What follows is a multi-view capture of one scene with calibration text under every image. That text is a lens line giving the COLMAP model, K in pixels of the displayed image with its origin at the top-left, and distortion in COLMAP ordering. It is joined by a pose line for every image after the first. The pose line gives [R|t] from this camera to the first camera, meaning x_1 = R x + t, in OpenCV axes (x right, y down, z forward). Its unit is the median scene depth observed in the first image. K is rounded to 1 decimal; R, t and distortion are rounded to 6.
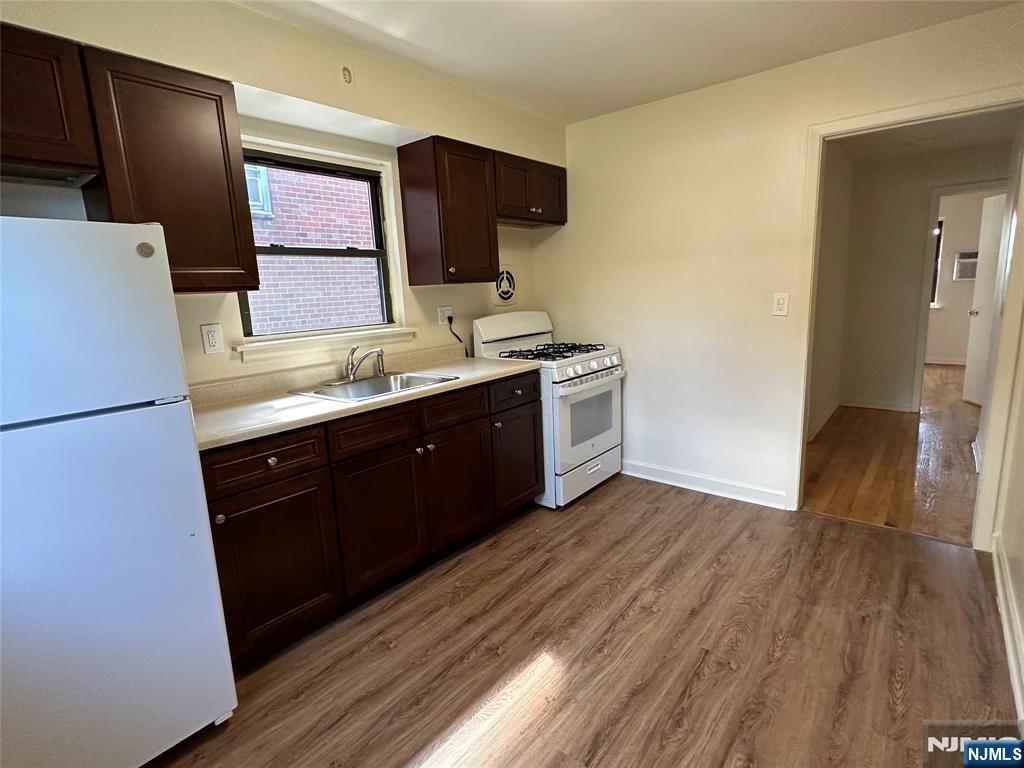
lens RADIAL K [[522.8, 0, 511.4], [0, 522.8, 382.1], [0, 0, 1]] dist [0.001744, -0.000682]
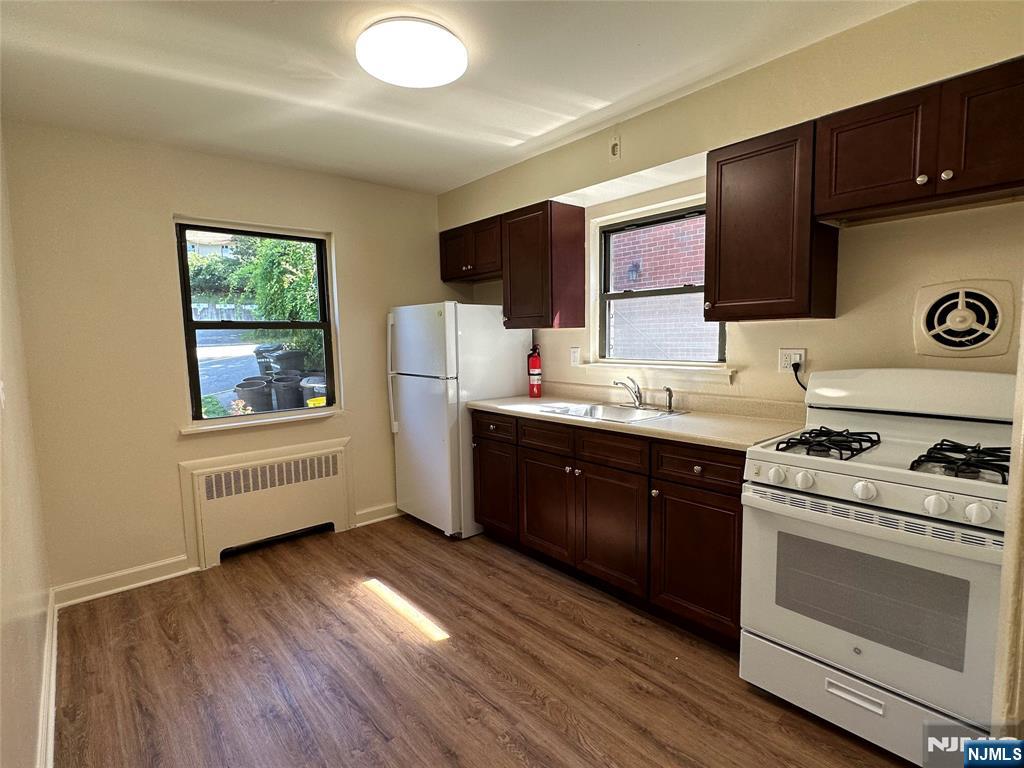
lens RADIAL K [[522.8, 0, 521.0], [0, 522.8, 384.9], [0, 0, 1]] dist [0.001744, -0.000682]
pose [[-0.169375, 0.141707, -0.975311, 0.786777], [-0.145836, 0.975111, 0.167004, -0.191006], [0.974702, 0.170522, -0.144493, 0.866797]]
